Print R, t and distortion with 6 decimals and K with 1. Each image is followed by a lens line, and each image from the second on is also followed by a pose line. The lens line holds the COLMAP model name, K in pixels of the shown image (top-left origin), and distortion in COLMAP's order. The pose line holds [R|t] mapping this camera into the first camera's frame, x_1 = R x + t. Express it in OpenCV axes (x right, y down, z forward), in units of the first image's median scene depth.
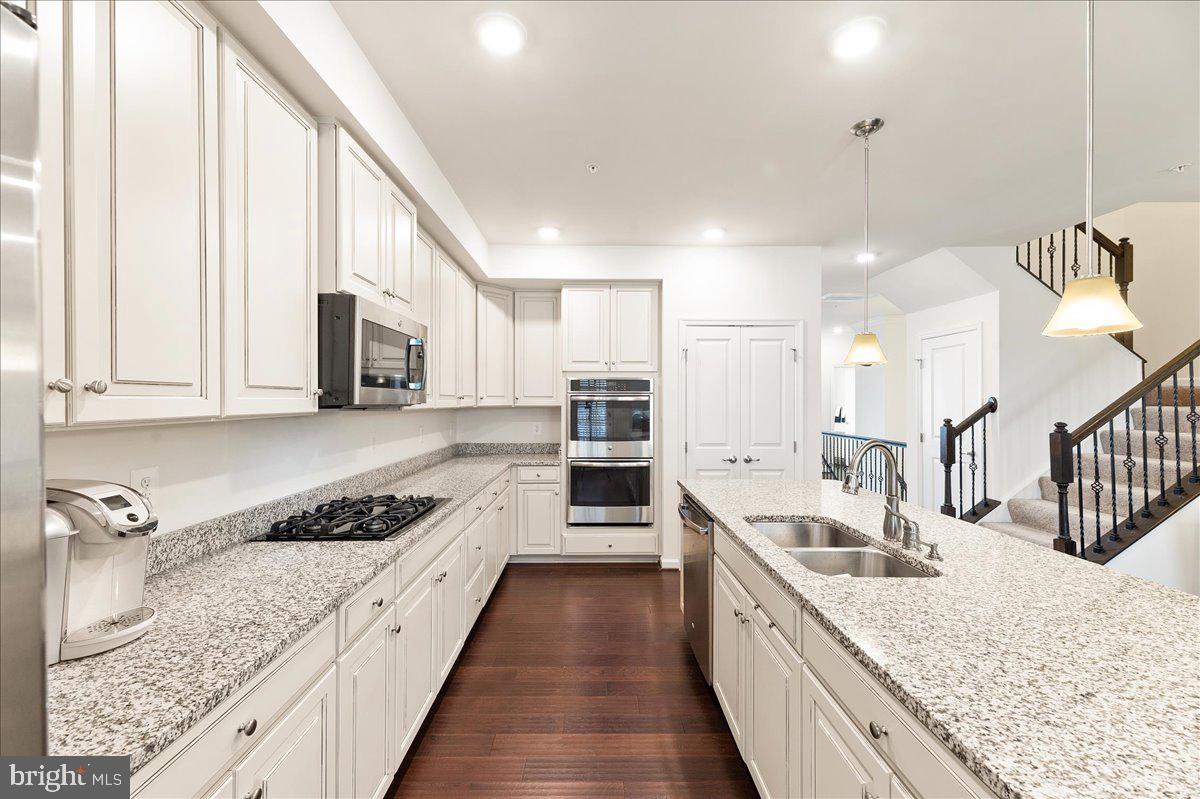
lens RADIAL K [[483.8, 0, 595.9], [0, 483.8, 401.3], [0, 0, 1]] dist [0.012170, 0.000019]
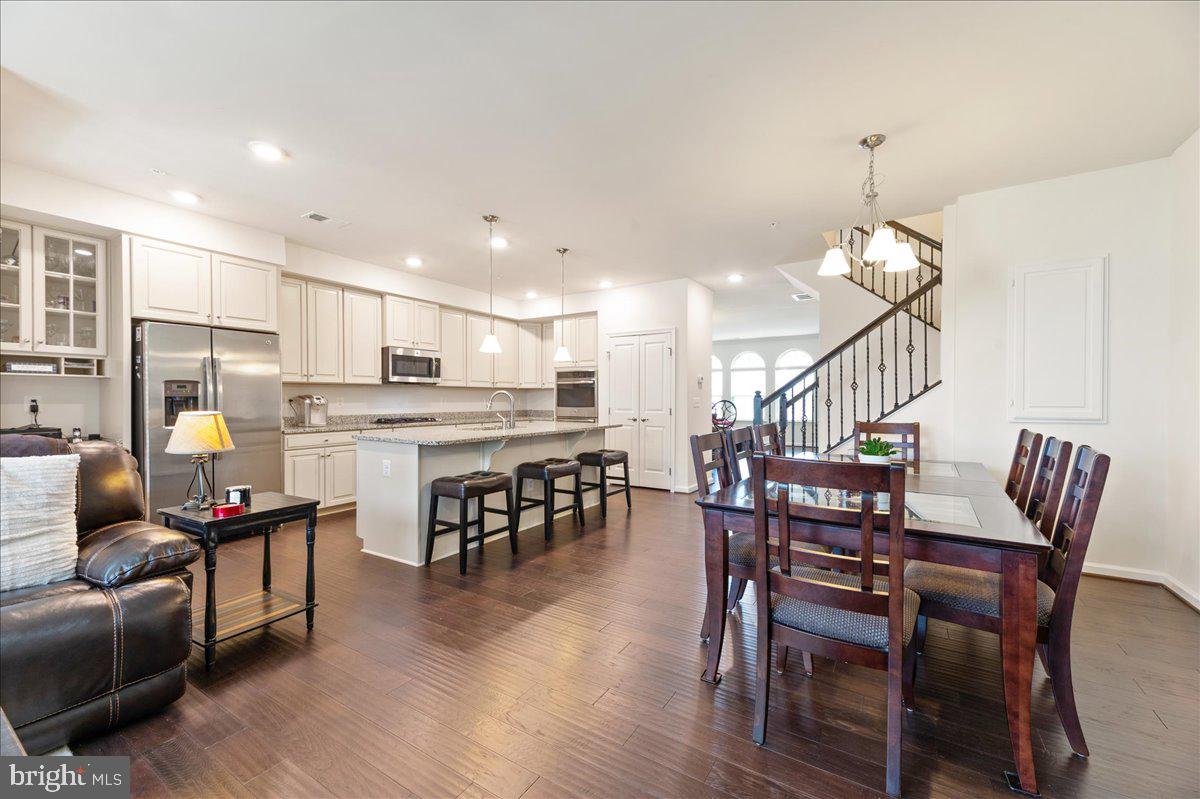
lens RADIAL K [[483.8, 0, 598.7], [0, 483.8, 400.3], [0, 0, 1]] dist [0.012170, 0.000019]
pose [[0.841354, 0.003635, -0.540472, 1.046757], [-0.001626, 0.999990, 0.004195, 0.051565], [0.540482, -0.002651, 0.841352, -0.409295]]
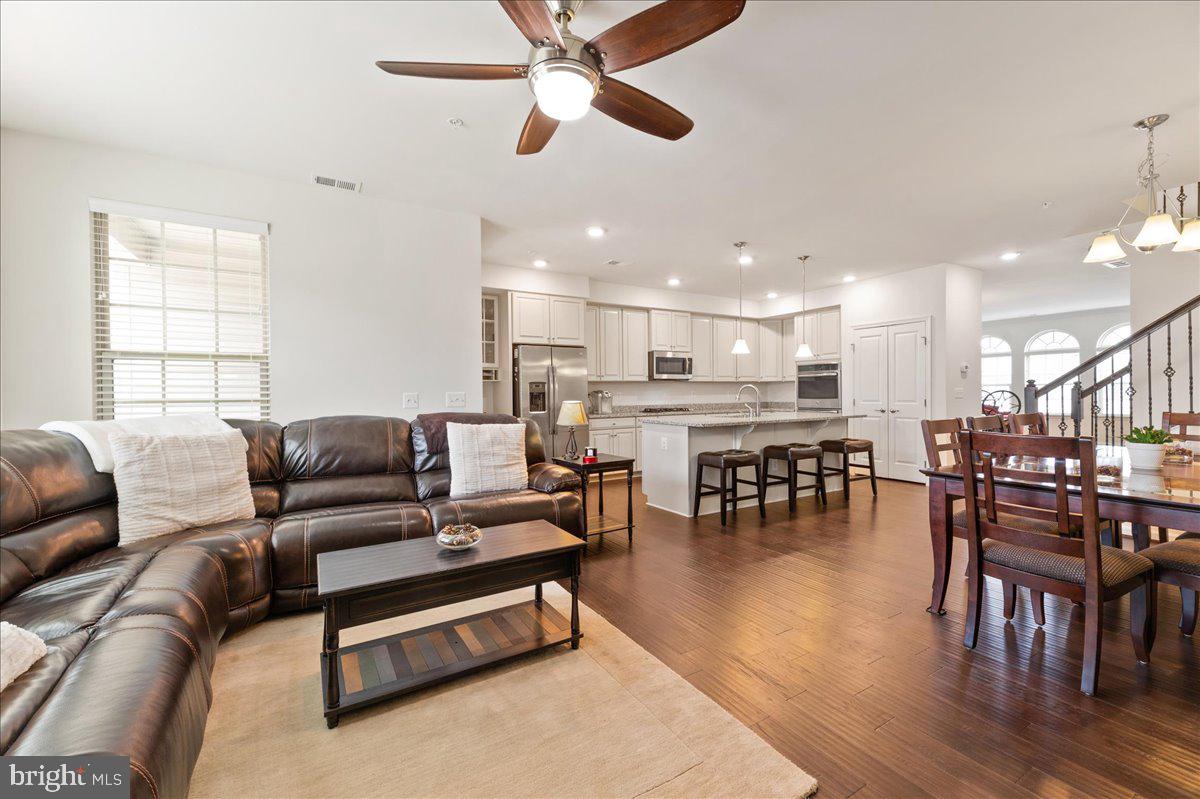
lens RADIAL K [[483.8, 0, 602.1], [0, 483.8, 397.6], [0, 0, 1]] dist [0.012170, 0.000019]
pose [[0.507203, 0.004022, -0.861817, 1.193776], [0.010151, 0.999892, 0.010641, 0.051757], [0.861767, -0.014145, 0.507107, -0.608732]]
